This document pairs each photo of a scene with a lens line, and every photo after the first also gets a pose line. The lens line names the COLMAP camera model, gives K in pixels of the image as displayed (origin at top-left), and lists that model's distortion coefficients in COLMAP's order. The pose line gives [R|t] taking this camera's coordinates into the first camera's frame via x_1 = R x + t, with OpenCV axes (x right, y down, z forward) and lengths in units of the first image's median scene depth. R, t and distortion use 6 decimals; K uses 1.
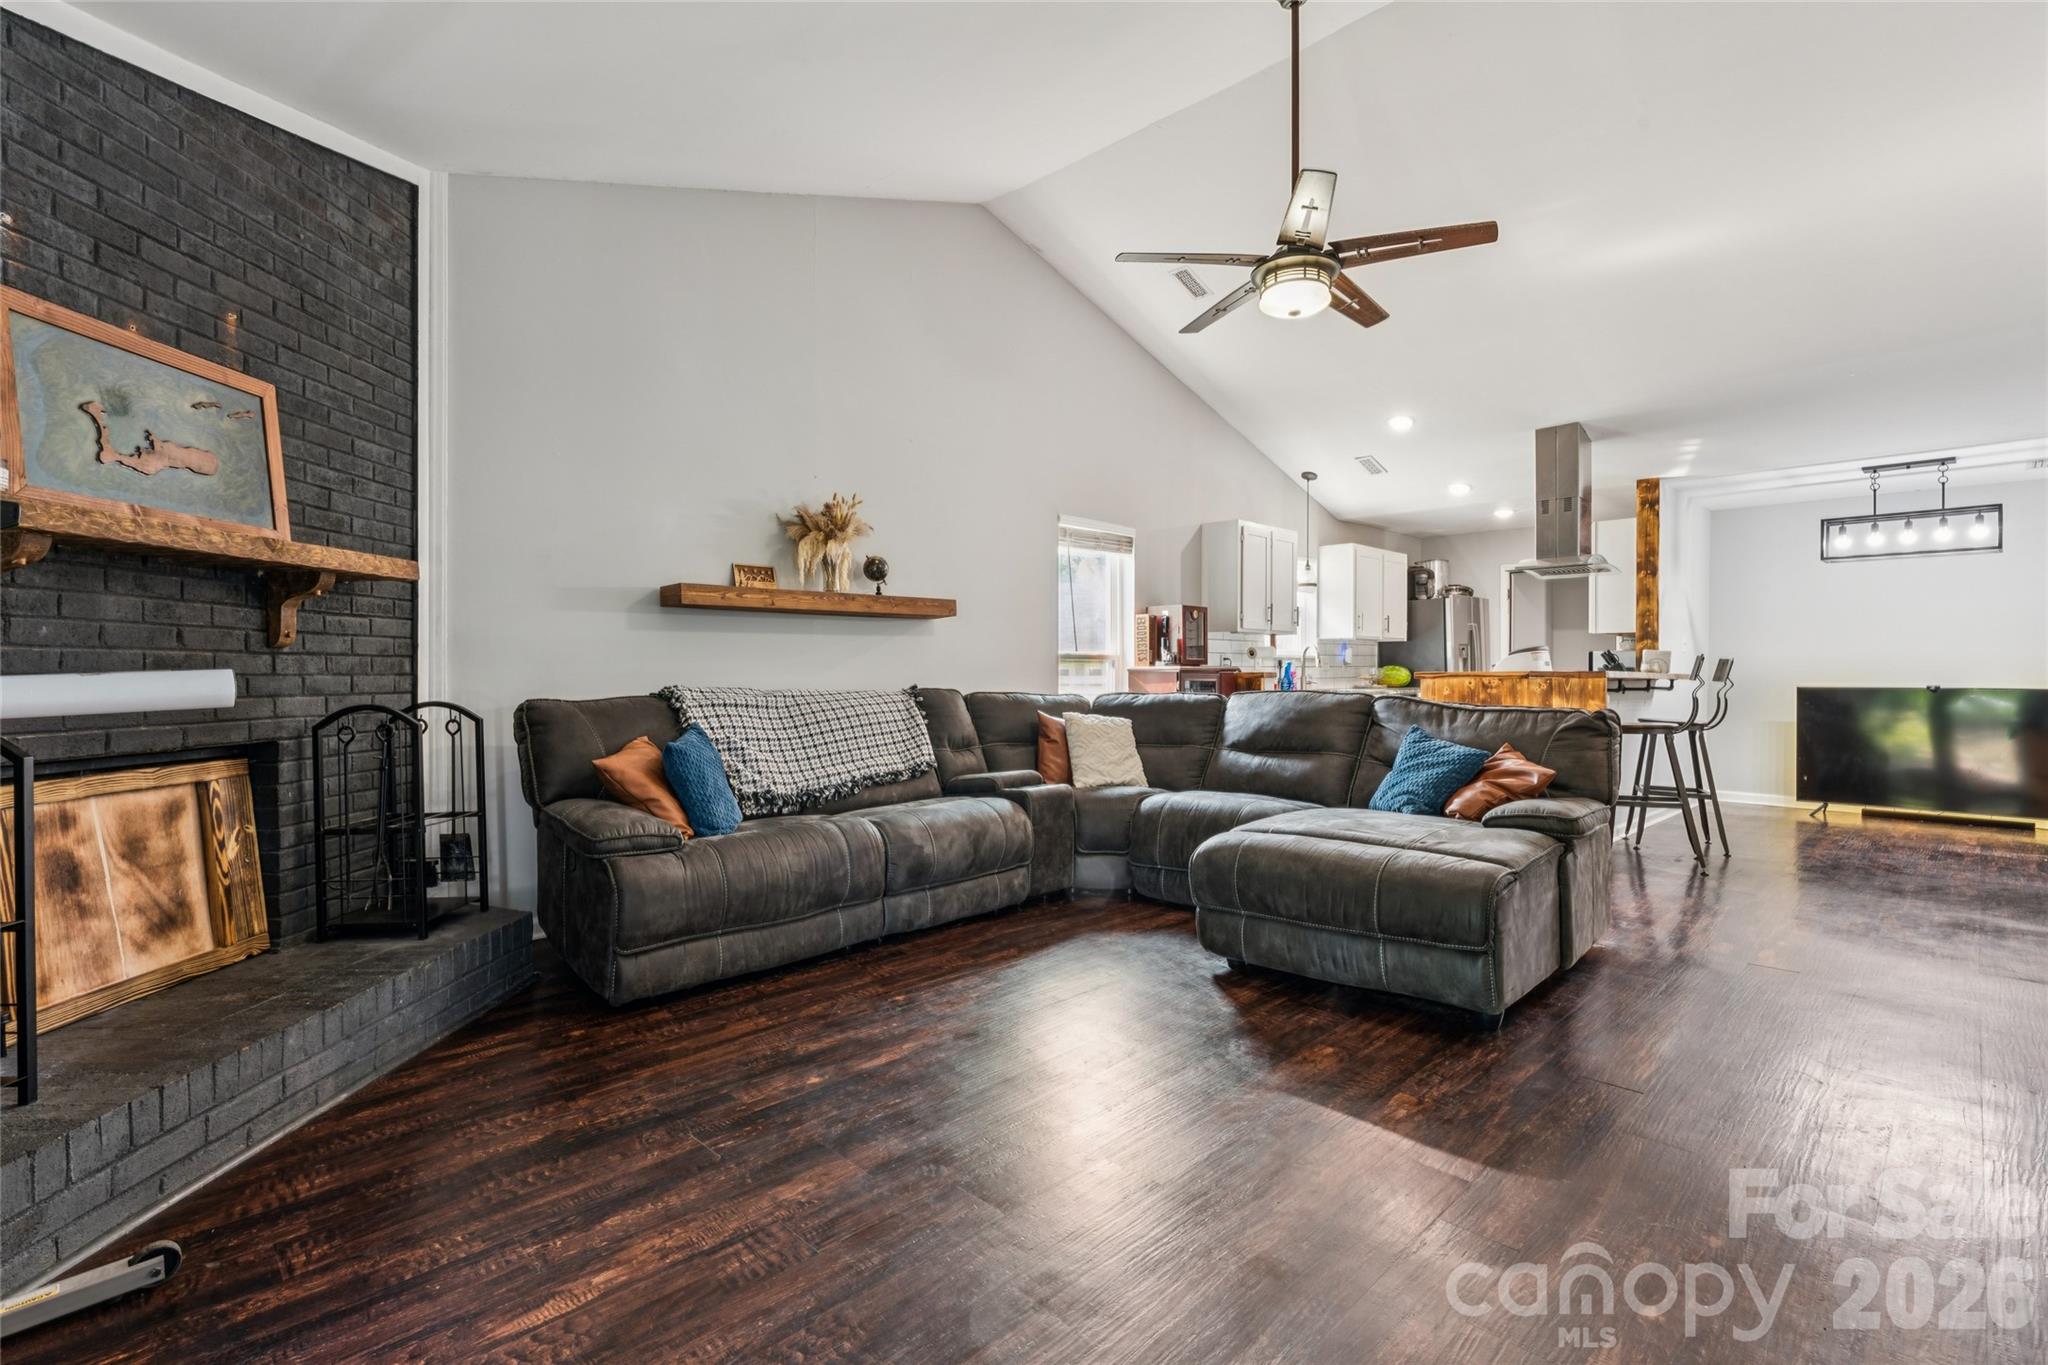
lens RADIAL K [[955.3, 0, 1006.9], [0, 955.3, 670.9], [0, 0, 1]] dist [0.003405, -0.000774]
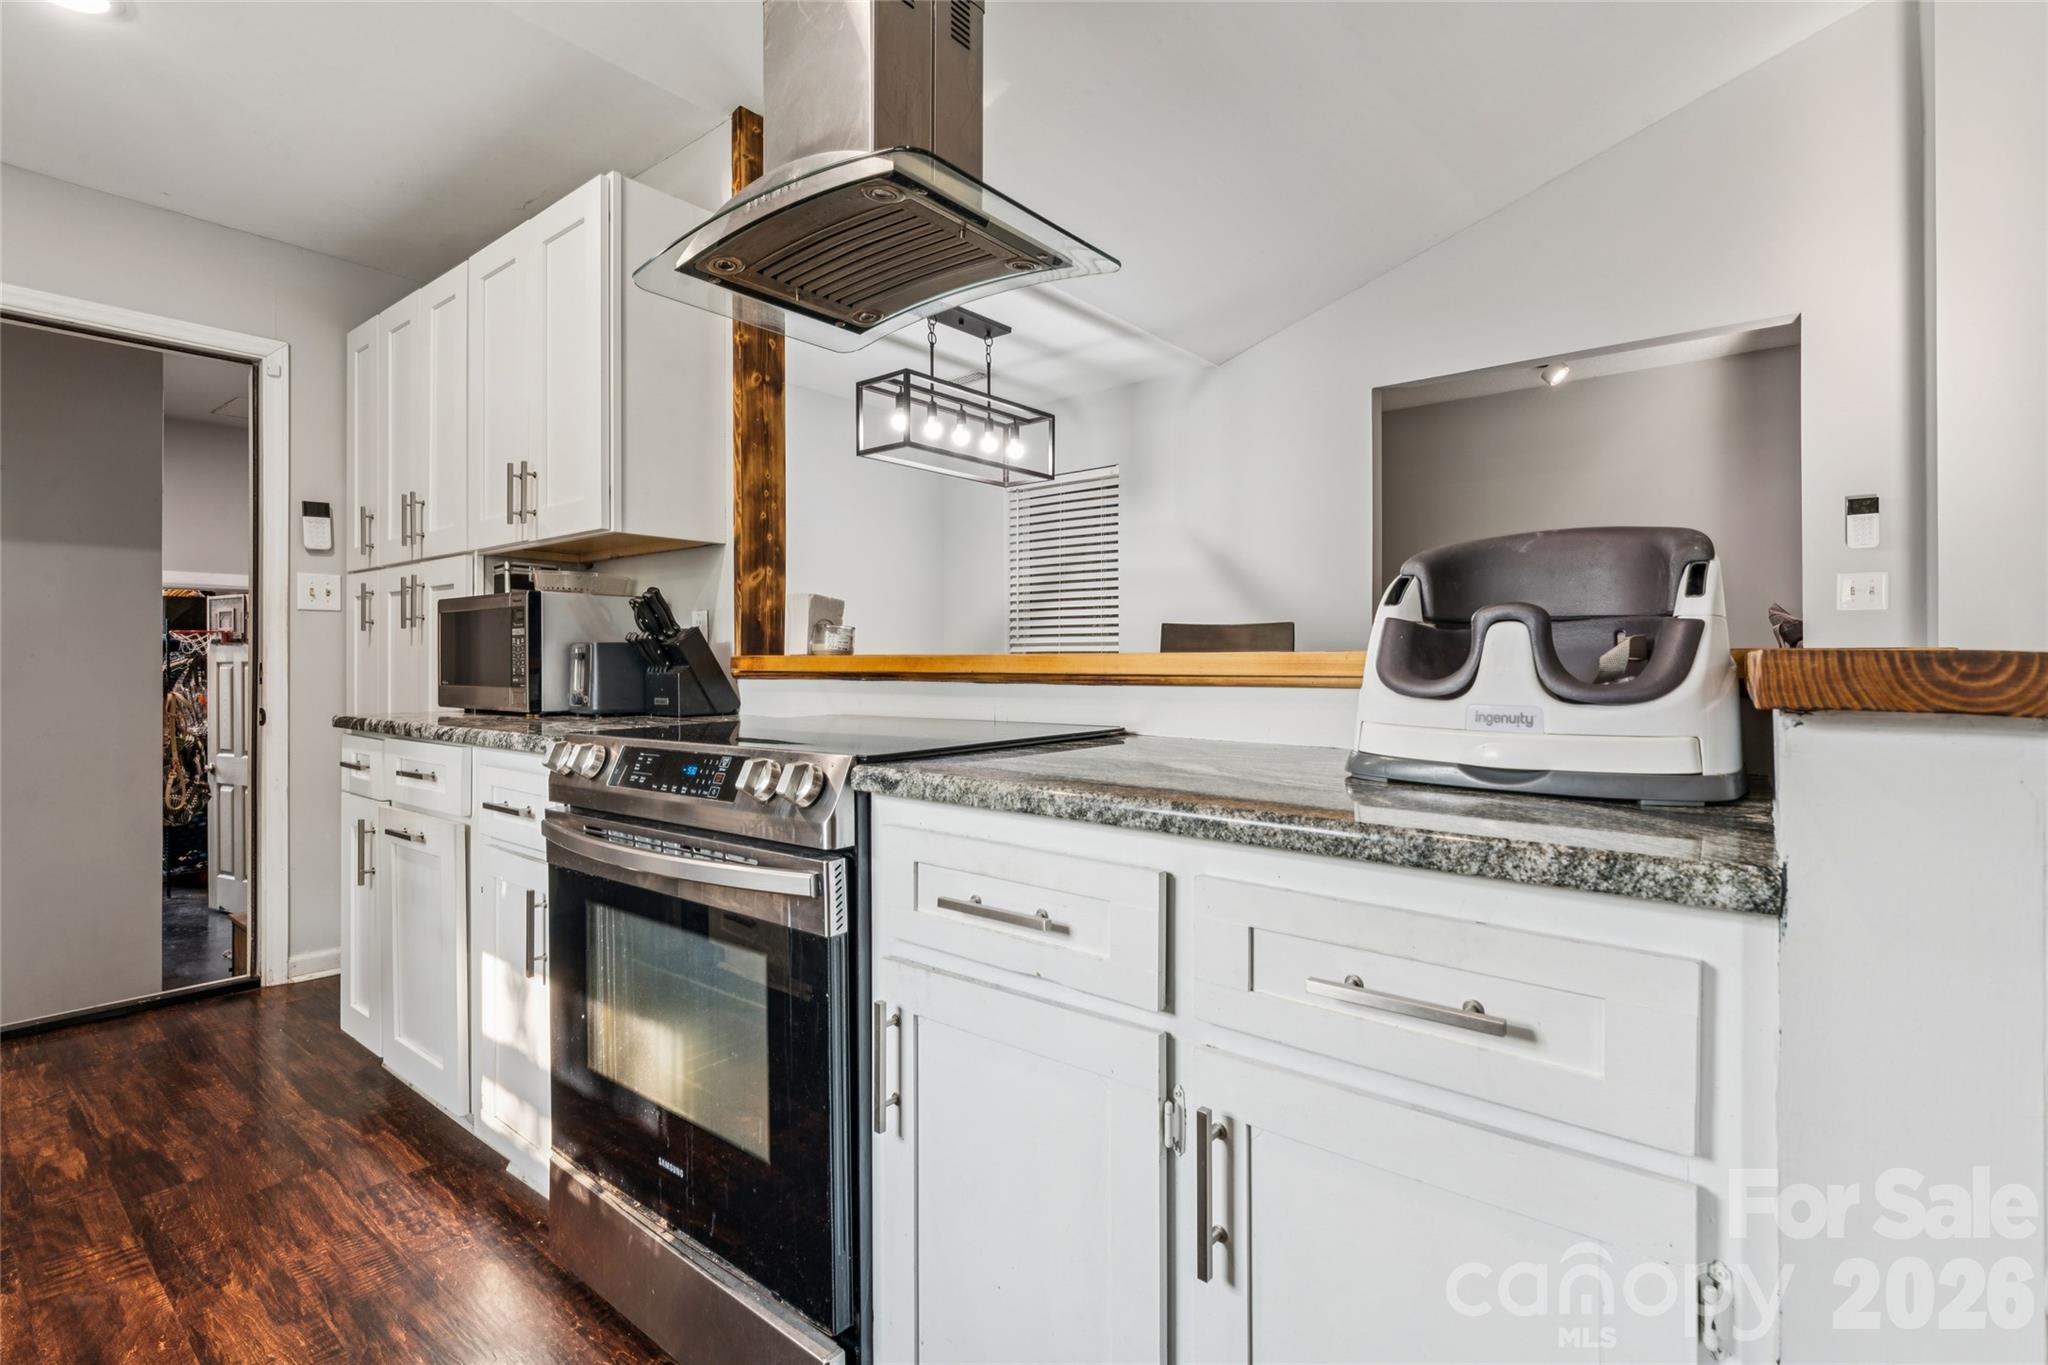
lens RADIAL K [[955.3, 0, 1000.2], [0, 955.3, 653.5], [0, 0, 1]] dist [0.003405, -0.000774]
pose [[-0.135523, 0.007003, 0.990749, 0.312917], [0.003567, 0.999972, -0.006581, 0.003350], [-0.990768, 0.002642, -0.135544, 0.998828]]
